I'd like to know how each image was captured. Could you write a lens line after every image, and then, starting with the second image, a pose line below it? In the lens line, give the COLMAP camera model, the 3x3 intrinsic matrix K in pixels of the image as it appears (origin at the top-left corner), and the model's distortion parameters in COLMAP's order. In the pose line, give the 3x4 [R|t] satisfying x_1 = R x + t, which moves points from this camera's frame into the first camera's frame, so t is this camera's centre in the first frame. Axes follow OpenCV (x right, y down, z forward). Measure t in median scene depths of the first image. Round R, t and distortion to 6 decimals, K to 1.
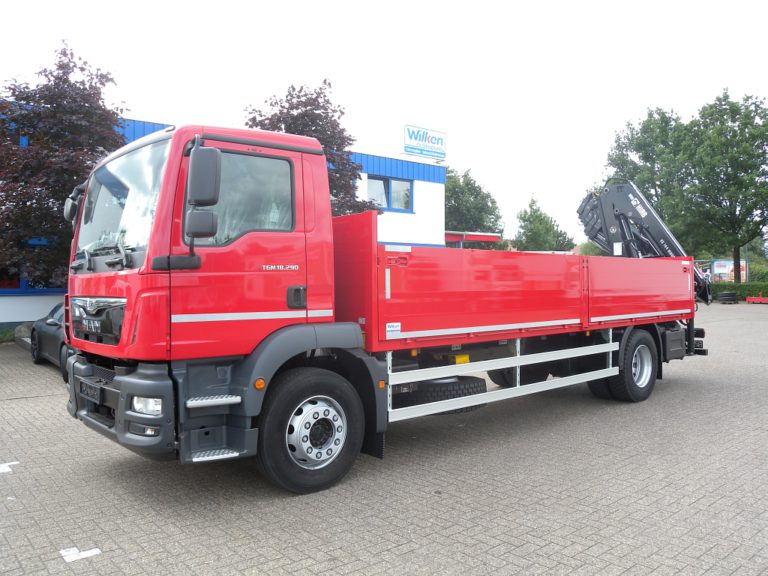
lens RADIAL K [[635.9, 0, 384.0], [0, 635.9, 288.0], [0, 0, 1]] dist [-0.161566, 0.135708]
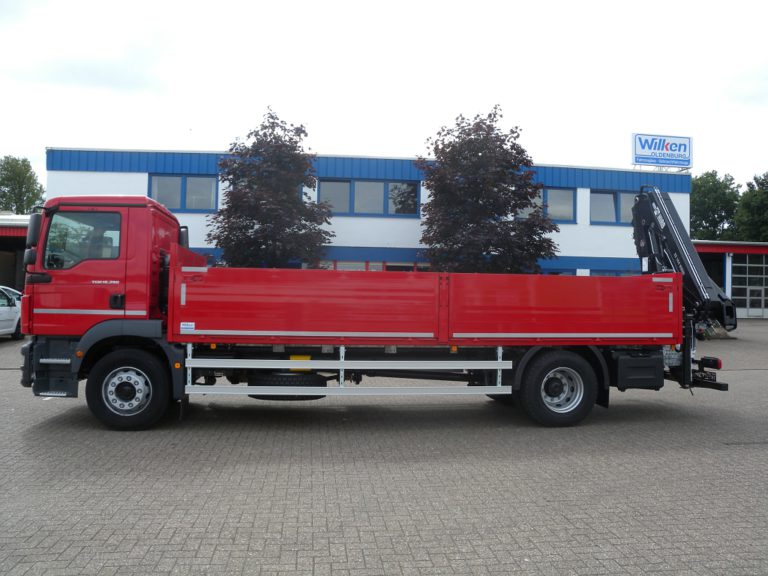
lens RADIAL K [[635.9, 0, 384.0], [0, 635.9, 288.0], [0, 0, 1]] dist [-0.161566, 0.135708]
pose [[0.829437, 0.011206, -0.558488, 0.772848], [-0.024948, 0.999544, -0.016996, -0.005436], [0.558043, 0.028031, 0.829339, 0.065340]]
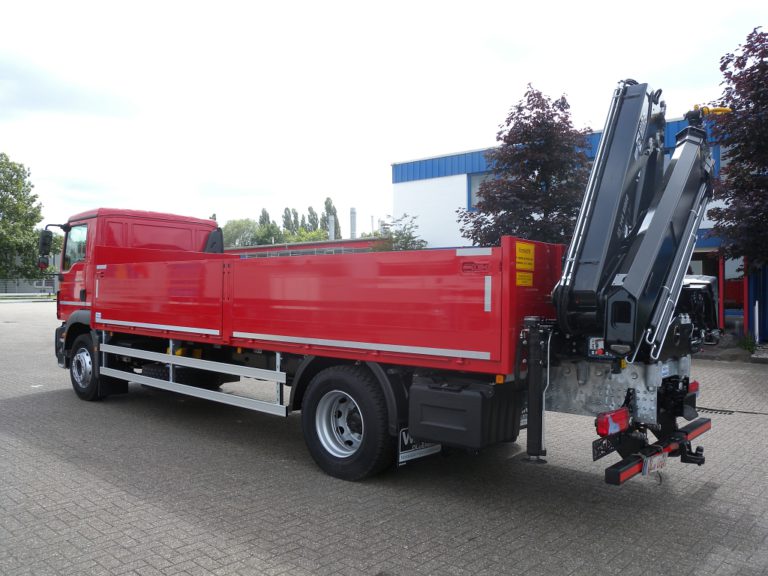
lens RADIAL K [[635.9, 0, 384.0], [0, 635.9, 288.0], [0, 0, 1]] dist [-0.161566, 0.135708]
pose [[0.124070, 0.001327, -0.992273, 1.136310], [-0.019087, 0.999817, -0.001050, -0.013563], [0.992090, 0.019069, 0.124073, 1.036260]]
